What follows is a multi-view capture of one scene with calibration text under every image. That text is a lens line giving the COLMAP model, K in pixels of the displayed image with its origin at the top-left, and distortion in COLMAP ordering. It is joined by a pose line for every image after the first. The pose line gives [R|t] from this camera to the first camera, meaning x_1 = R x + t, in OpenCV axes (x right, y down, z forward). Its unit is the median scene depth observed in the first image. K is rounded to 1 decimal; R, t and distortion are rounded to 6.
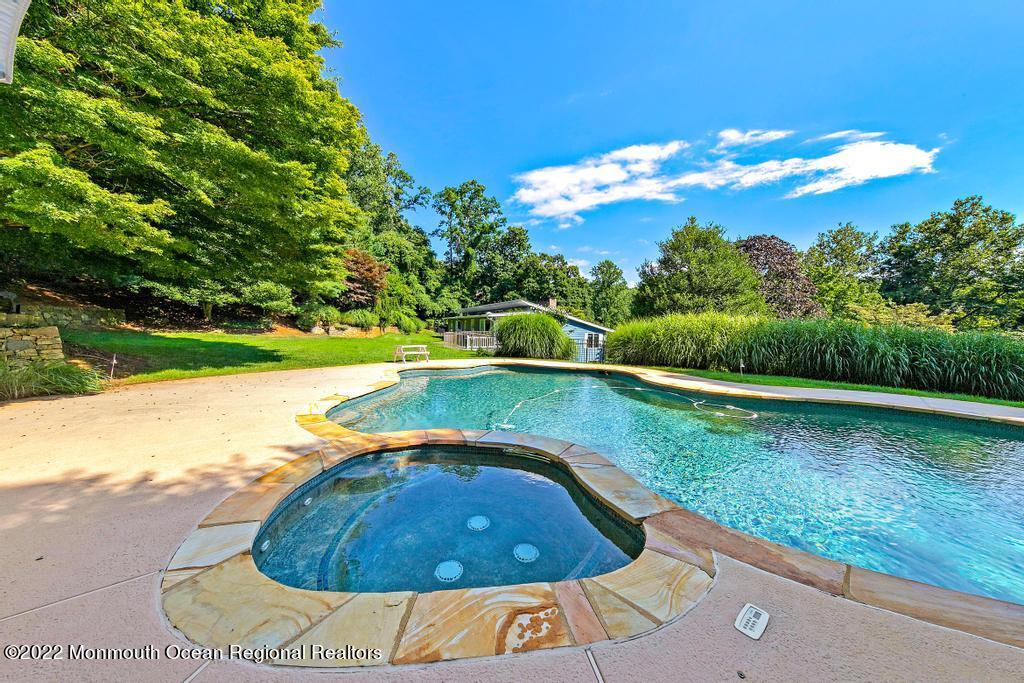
lens RADIAL K [[348.9, 0, 512.0], [0, 348.9, 341.5], [0, 0, 1]] dist [0.000520, 0.000129]
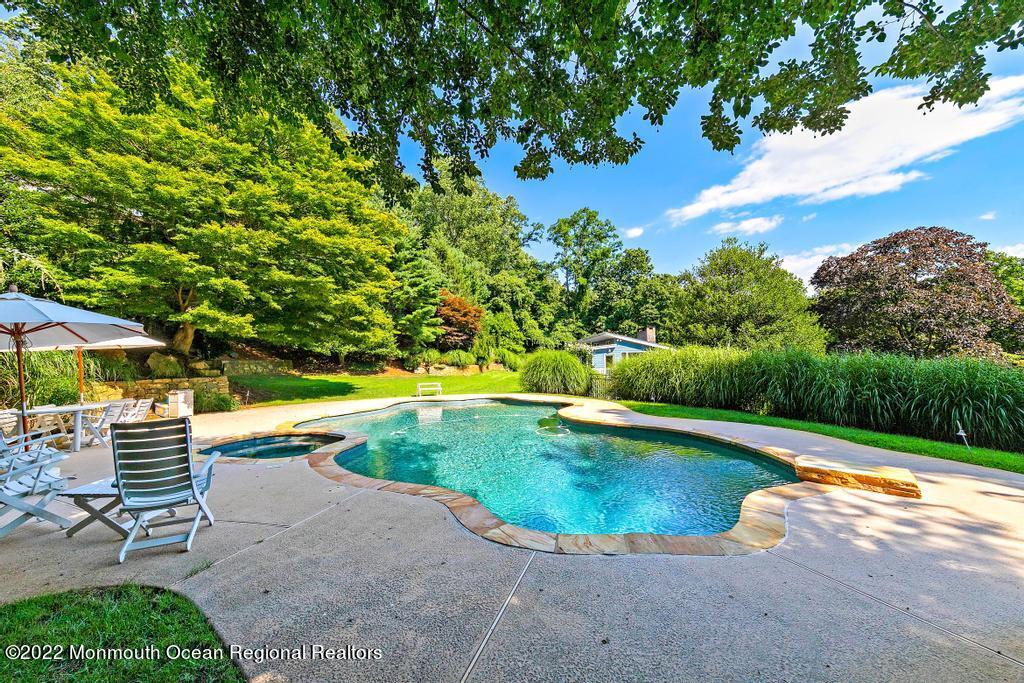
lens RADIAL K [[391.2, 0, 512.0], [0, 391.2, 341.5], [0, 0, 1]] dist [-0.000148, -0.000039]
pose [[0.921900, -0.053757, -0.383680, 0.106231], [0.019369, 0.995484, -0.092936, -0.000267], [0.386944, 0.078246, 0.918778, -0.041175]]
